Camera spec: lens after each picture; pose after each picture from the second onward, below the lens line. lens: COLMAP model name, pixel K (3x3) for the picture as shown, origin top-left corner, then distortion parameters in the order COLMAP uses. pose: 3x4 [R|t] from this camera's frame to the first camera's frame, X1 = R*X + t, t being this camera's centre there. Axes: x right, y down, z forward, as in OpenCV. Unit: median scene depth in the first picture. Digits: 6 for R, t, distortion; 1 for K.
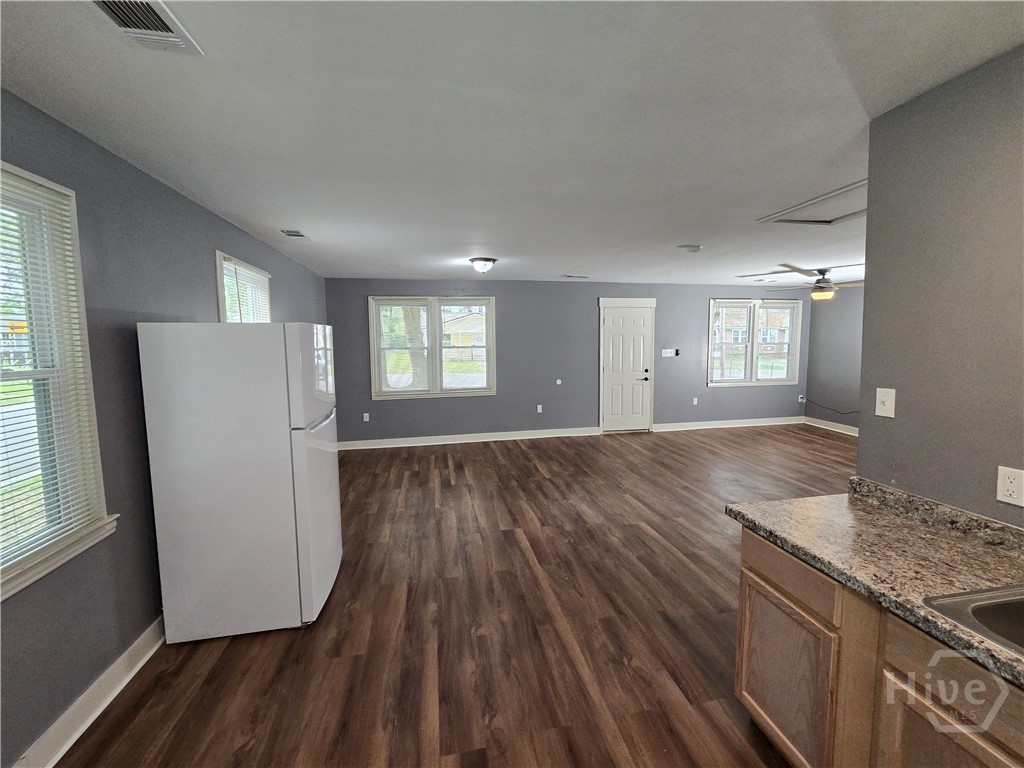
lens RADIAL K [[422.1, 0, 513.6], [0, 422.1, 379.7], [0, 0, 1]] dist [-0.001081, 0.001516]
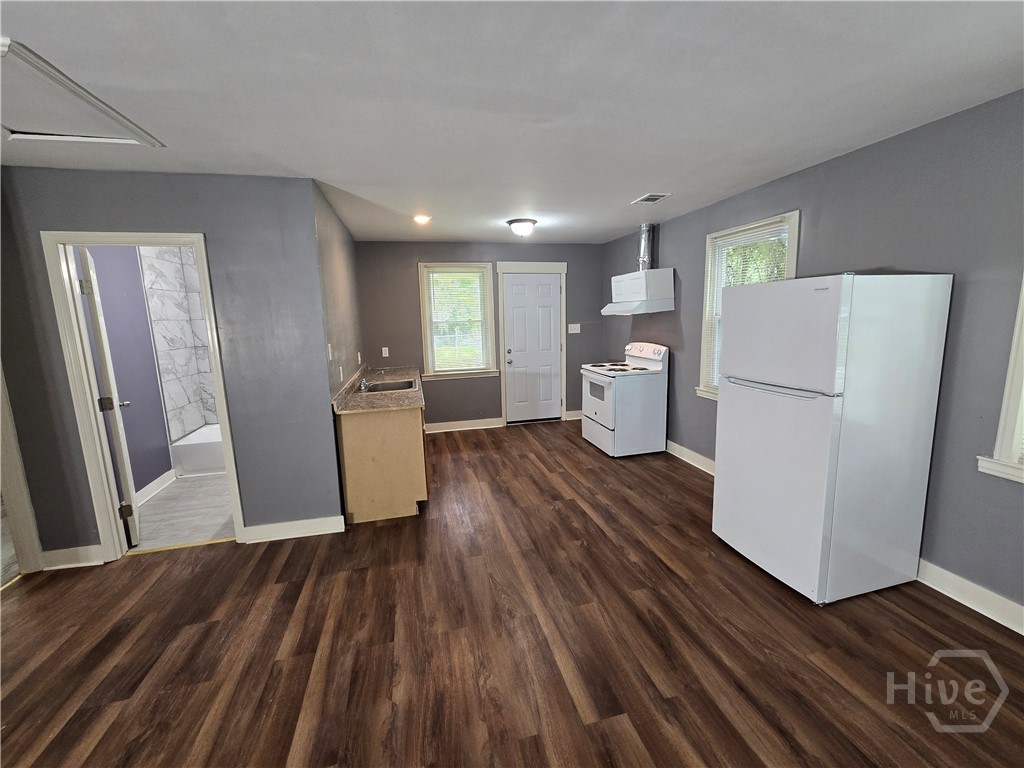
lens RADIAL K [[422.1, 0, 517.6], [0, 422.1, 380.8], [0, 0, 1]] dist [-0.001081, 0.001516]
pose [[-0.997243, 0.047313, -0.057162, 0.114100], [0.031853, 0.968720, 0.246105, -0.136235], [0.067018, 0.243606, -0.967556, 1.567518]]
